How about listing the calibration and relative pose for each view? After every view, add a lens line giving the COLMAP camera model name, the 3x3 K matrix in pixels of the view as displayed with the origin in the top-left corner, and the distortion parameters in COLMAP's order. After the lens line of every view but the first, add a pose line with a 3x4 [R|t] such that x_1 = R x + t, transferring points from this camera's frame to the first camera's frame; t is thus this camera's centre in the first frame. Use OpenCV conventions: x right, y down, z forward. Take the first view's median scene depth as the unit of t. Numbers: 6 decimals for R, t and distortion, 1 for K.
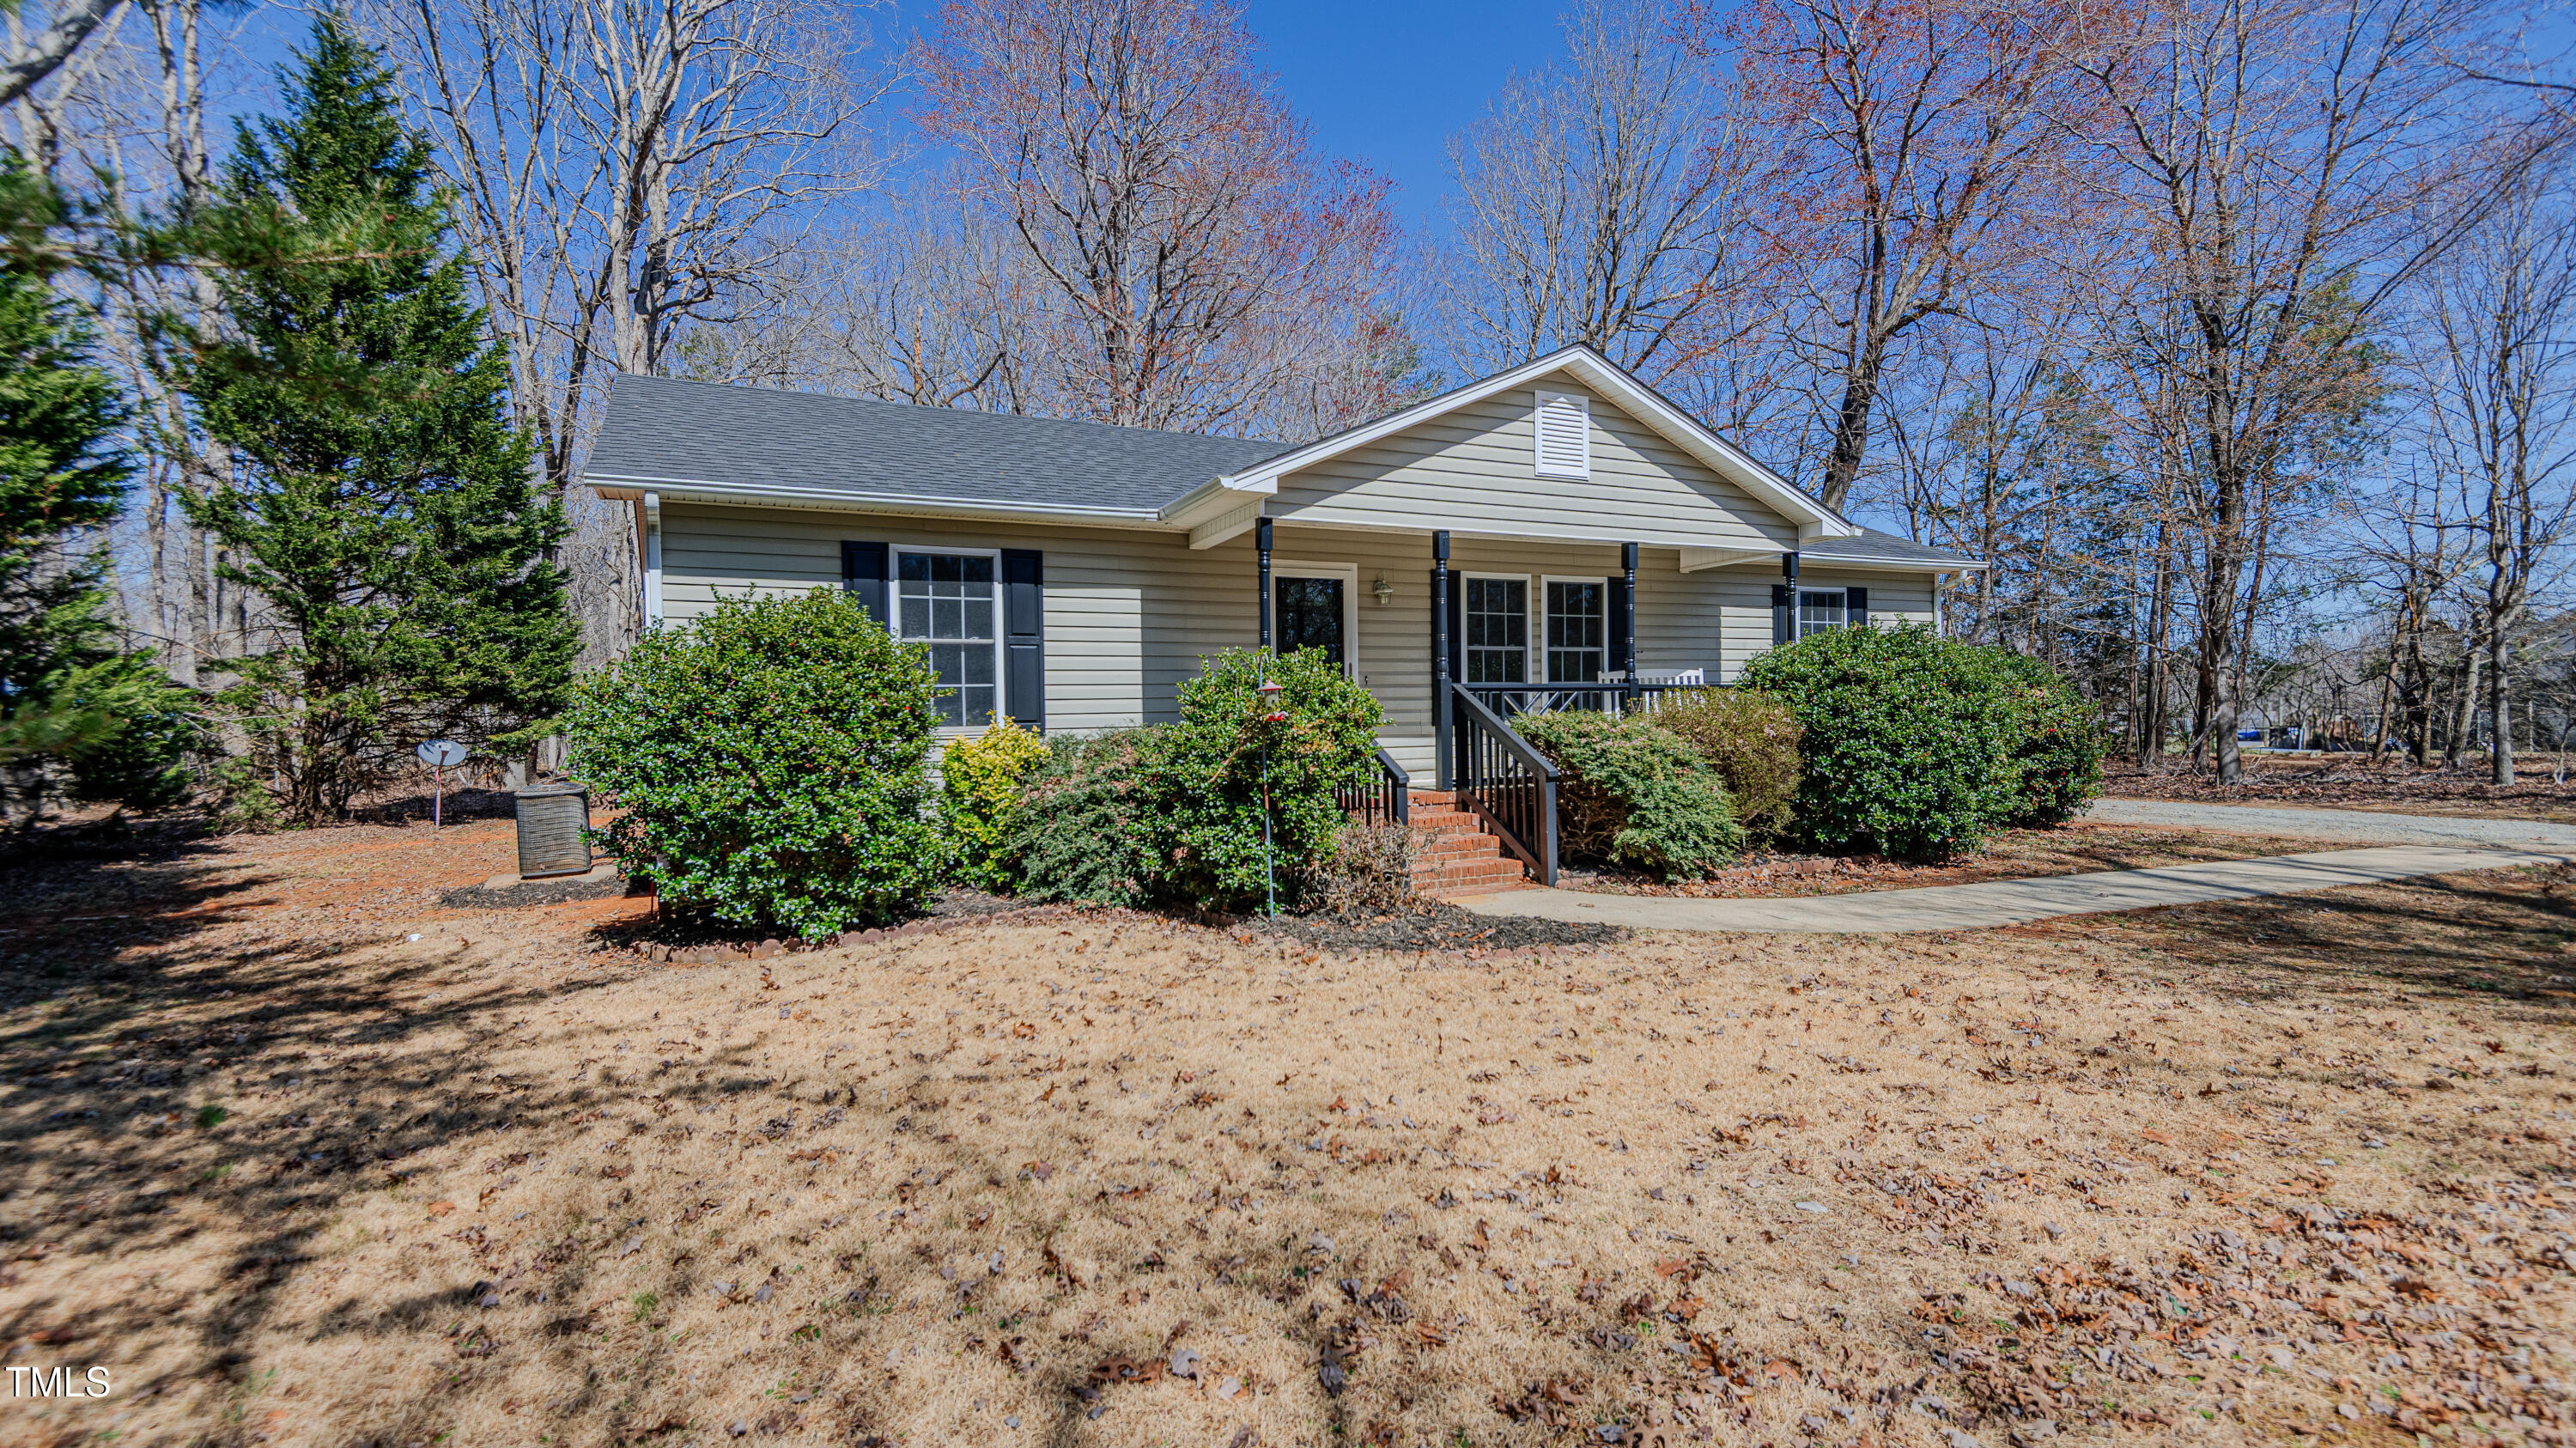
lens RADIAL K [[1181.6, 0, 1288.0], [0, 1181.6, 724.0], [0, 0, 1]] dist [0.043716, -0.028903]
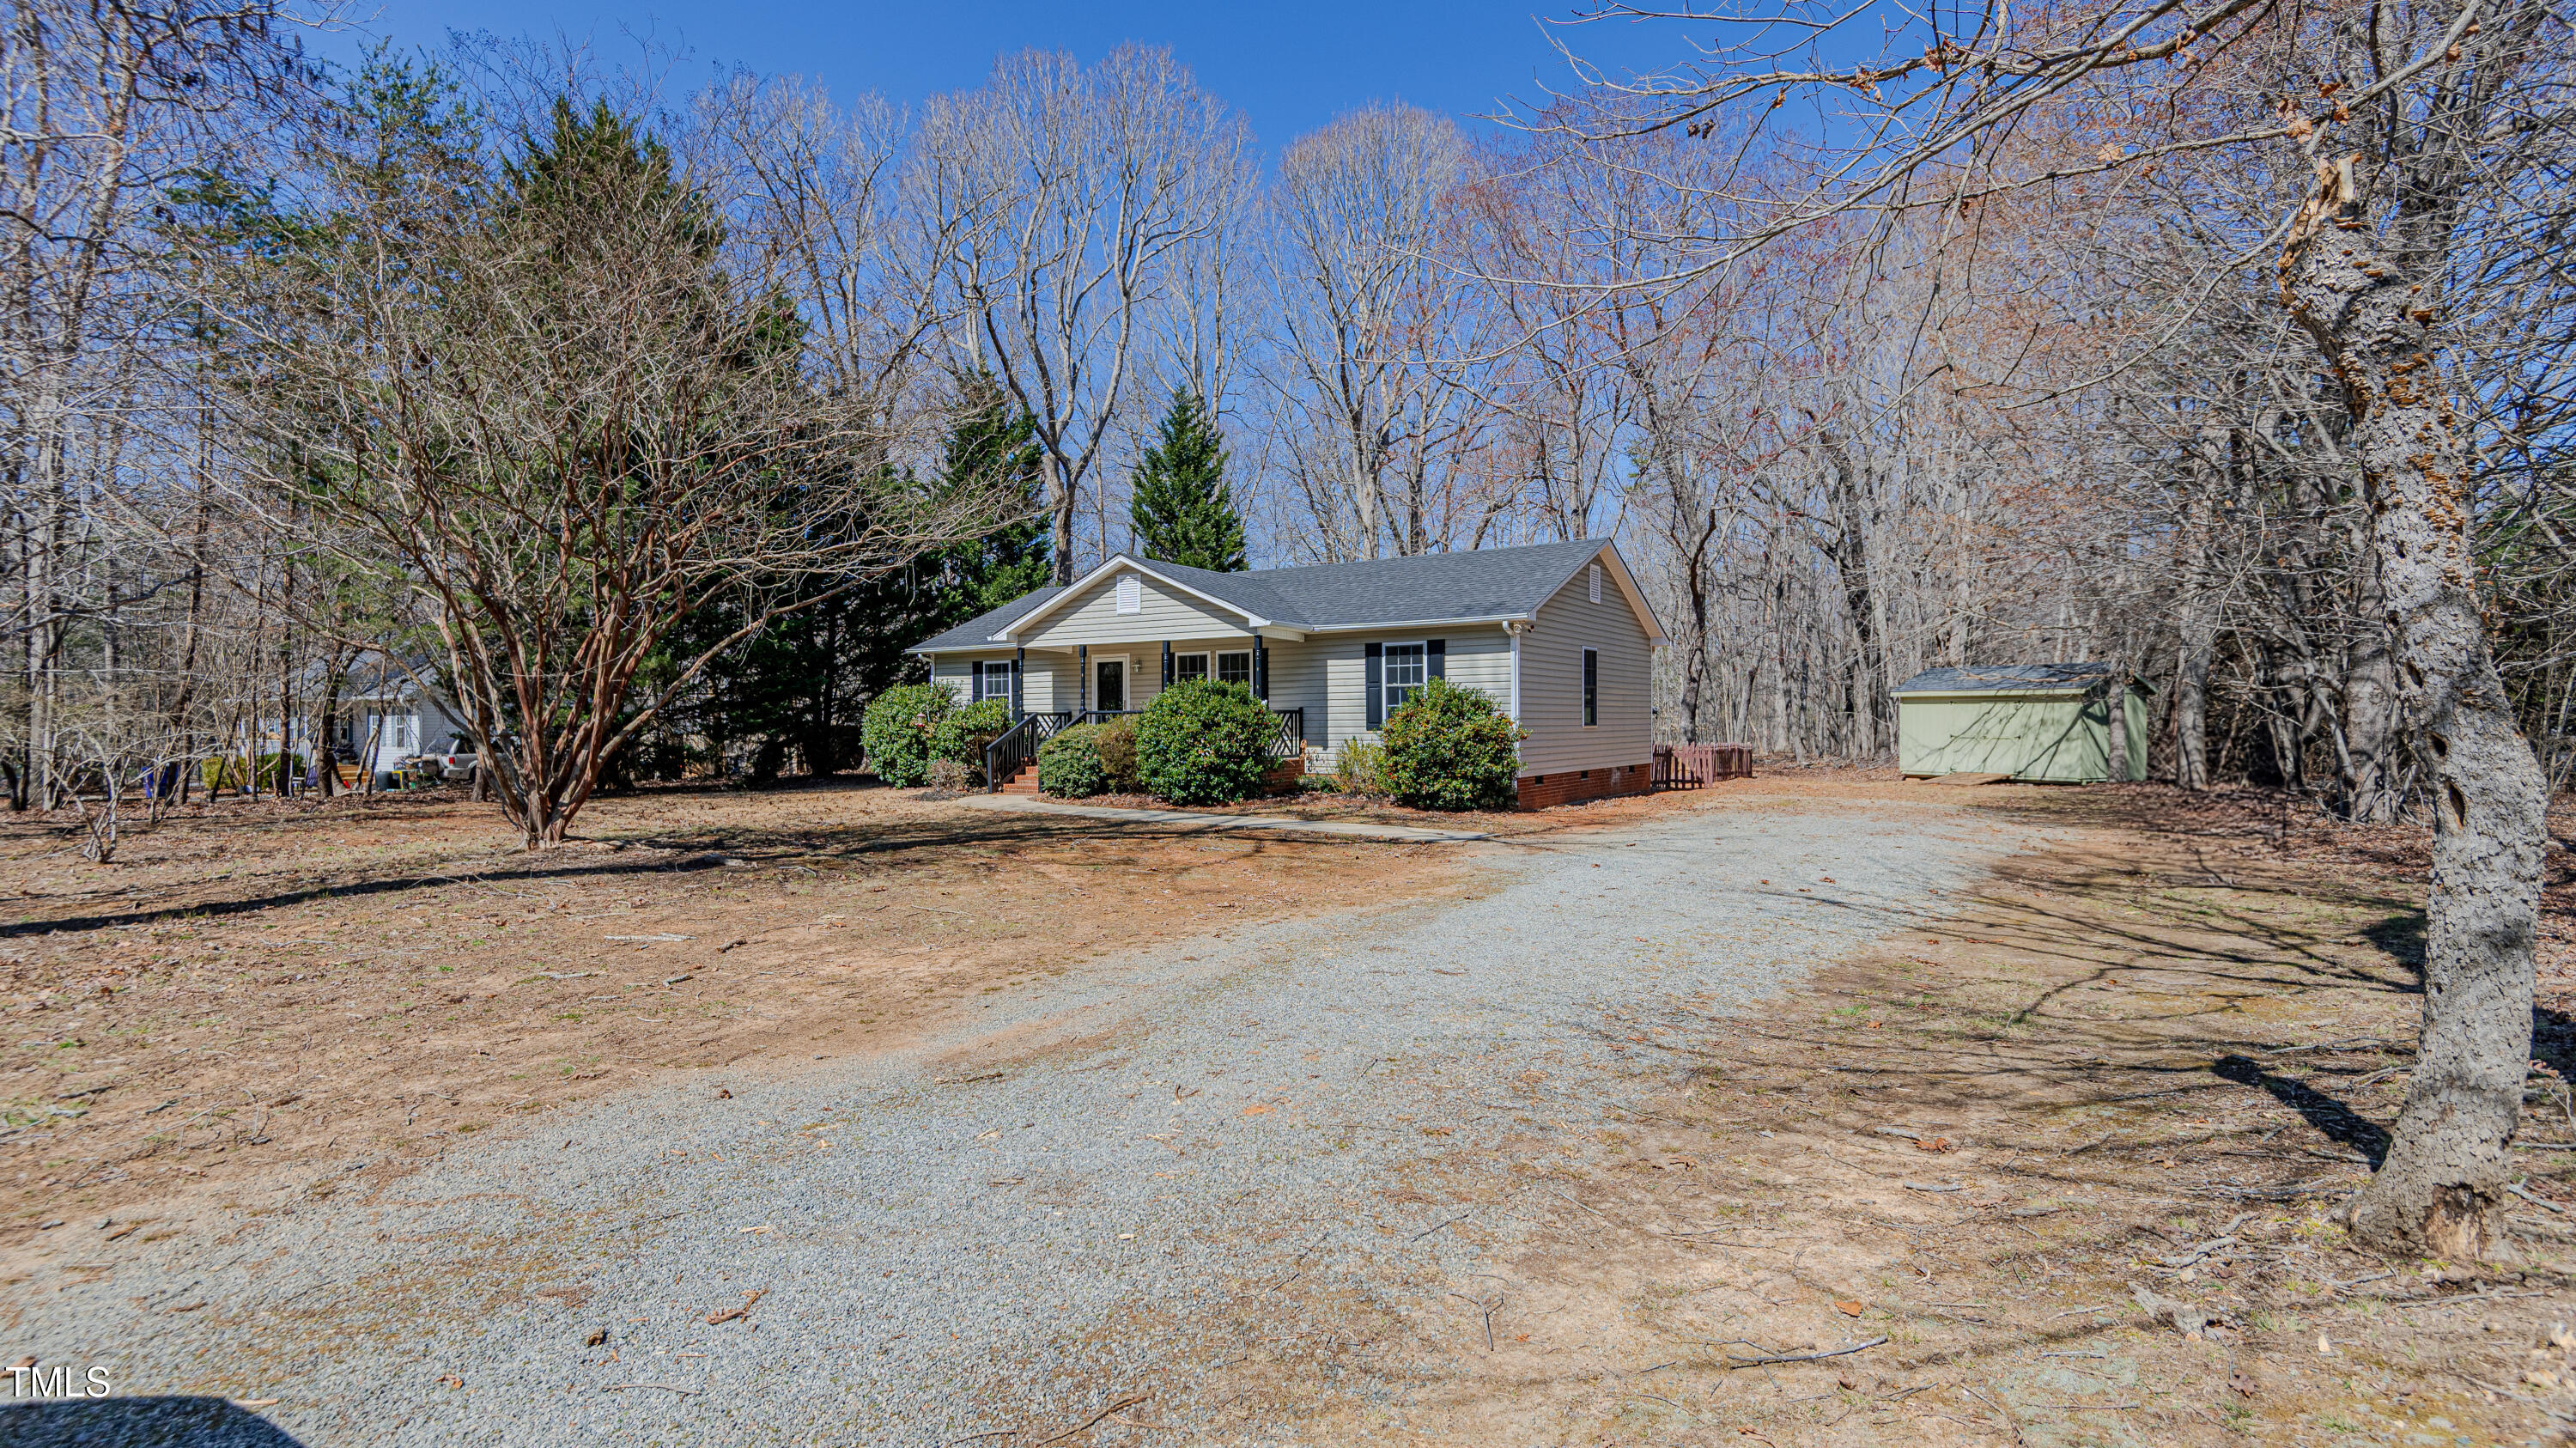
lens RADIAL K [[1181.6, 0, 1288.0], [0, 1181.6, 724.0], [0, 0, 1]] dist [0.043716, -0.028903]
pose [[0.509478, 0.017308, -0.860310, 2.178509], [-0.008176, 0.999850, 0.015274, -0.045072], [0.860445, -0.000747, 0.509543, 0.163485]]
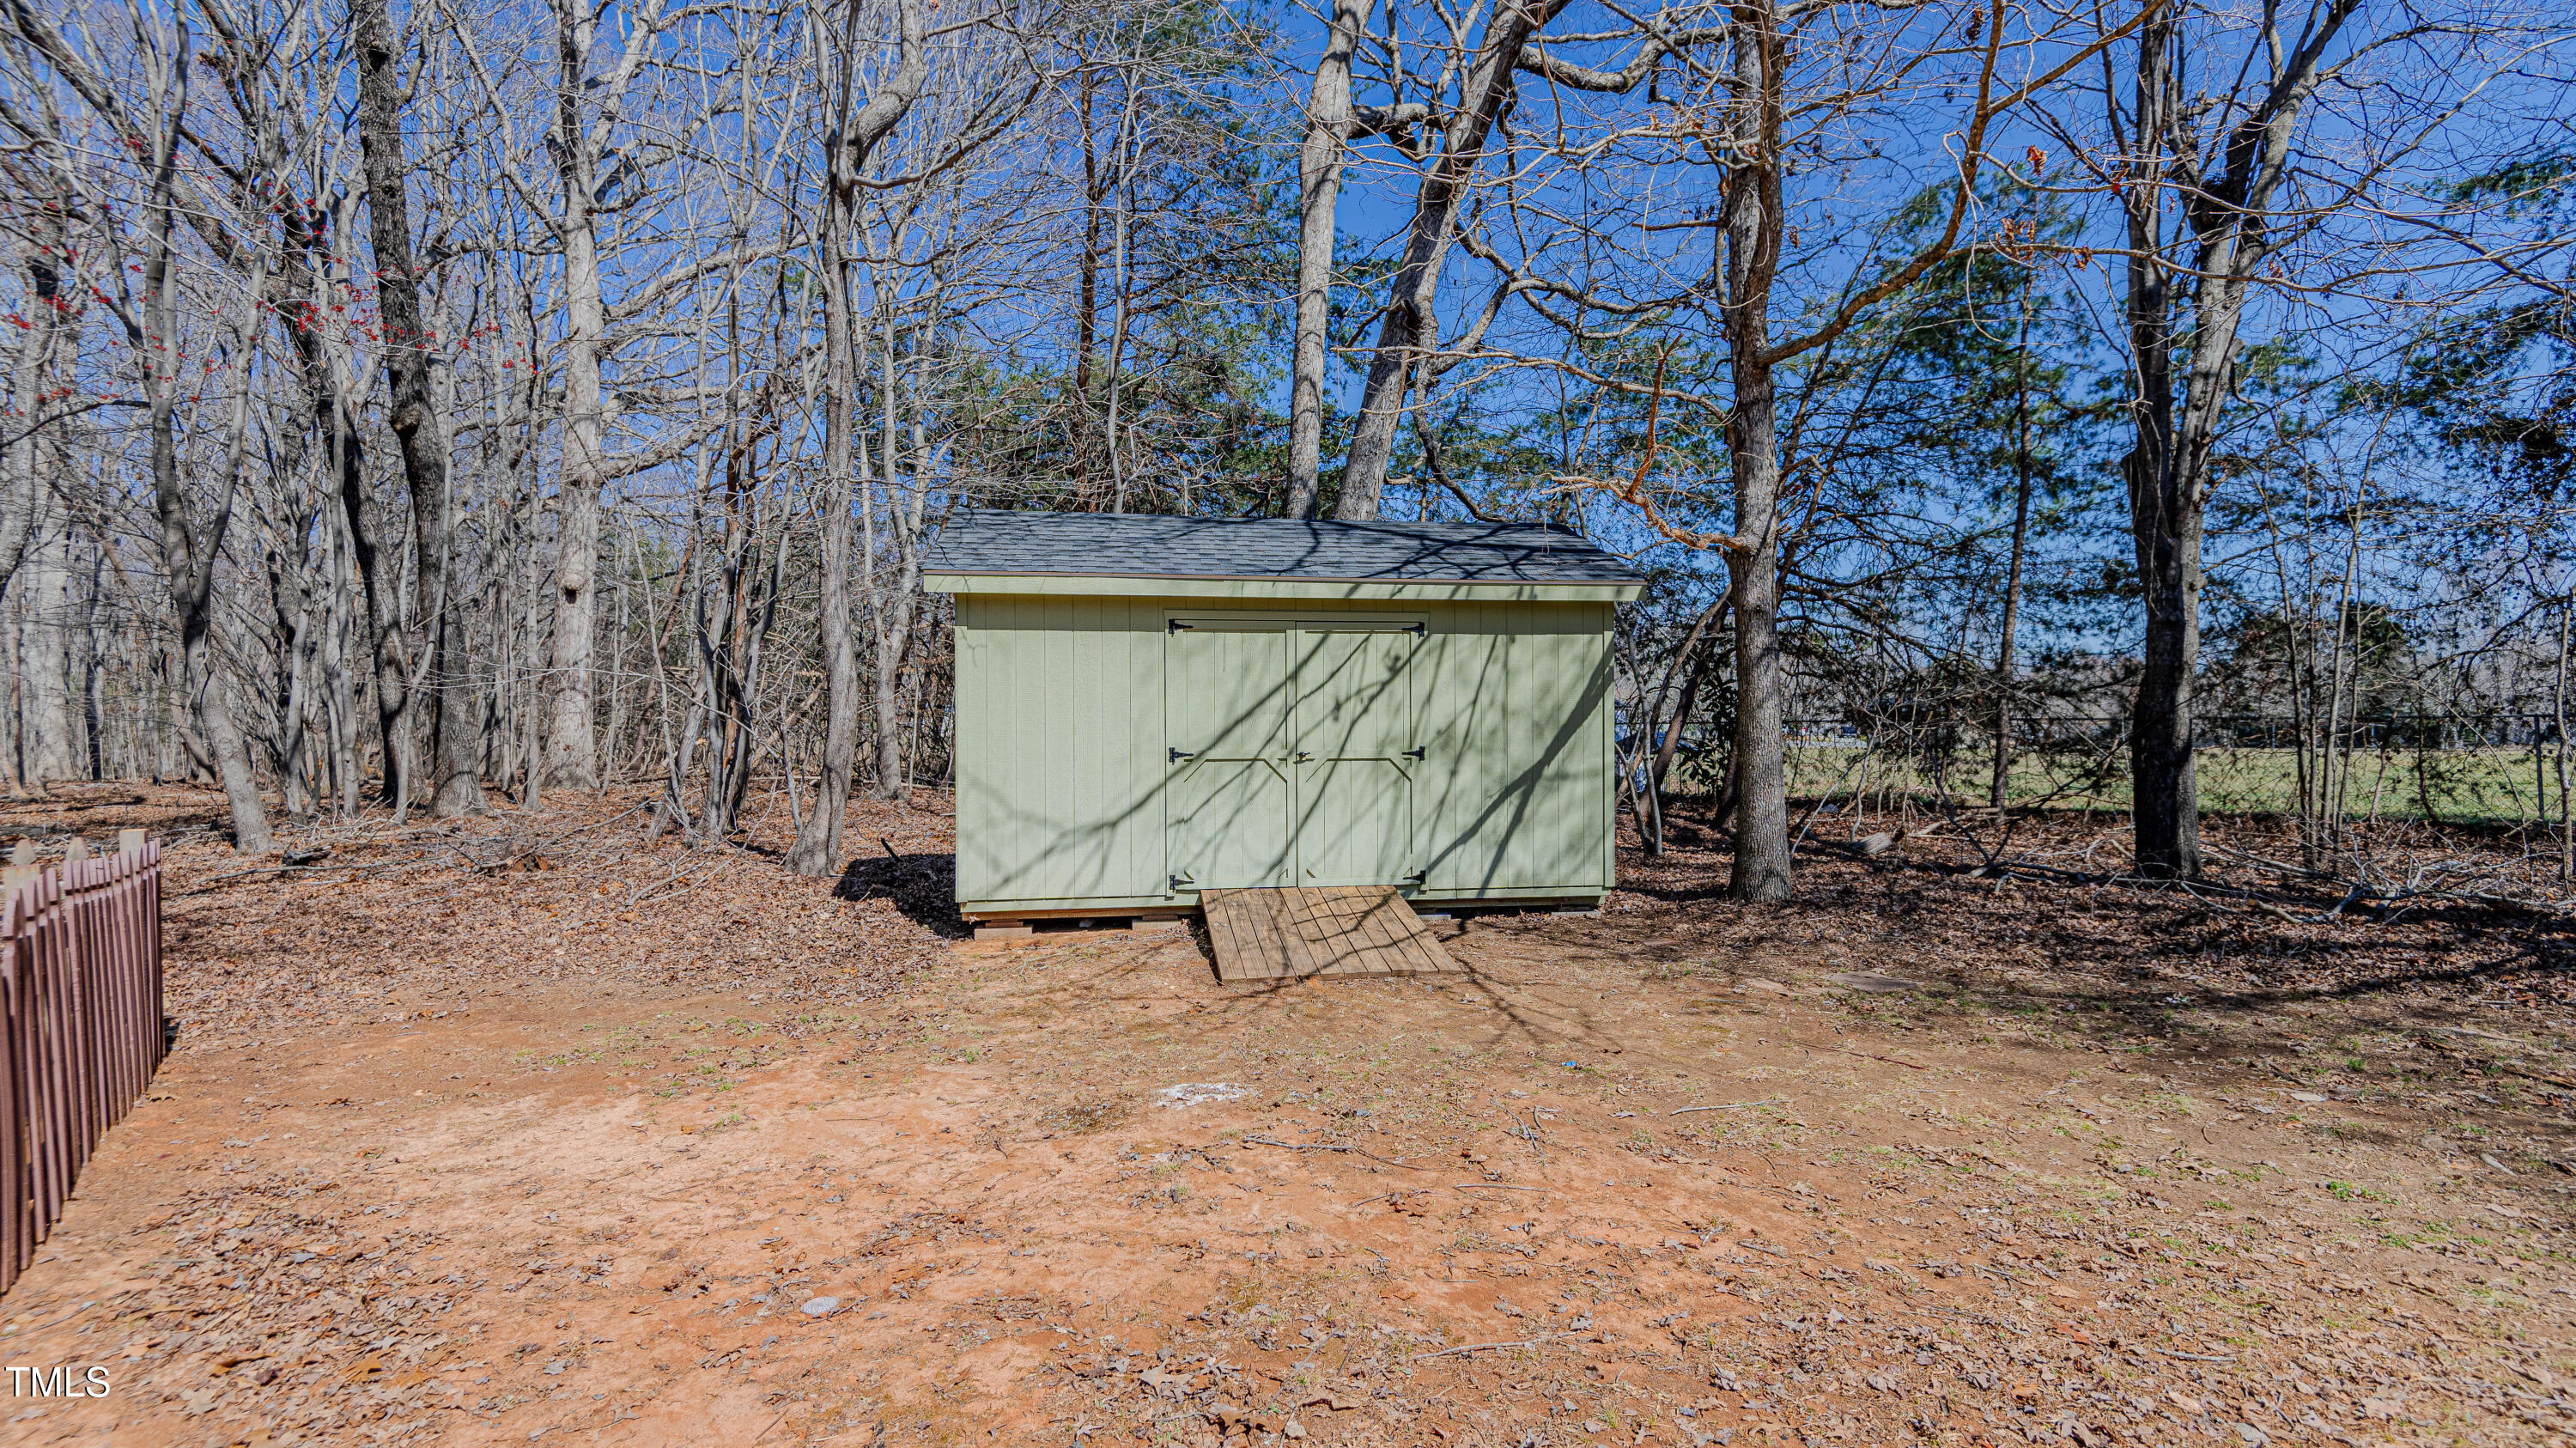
lens RADIAL K [[1198.0, 0, 1288.0], [0, 1198.0, 724.0], [0, 0, 1]] dist [0.050241, -0.037117]
pose [[0.984499, 0.003631, 0.175353, 0.327544], [-0.004735, 0.999972, 0.005879, -0.007398], [-0.175326, -0.006618, 0.984488, 2.395168]]
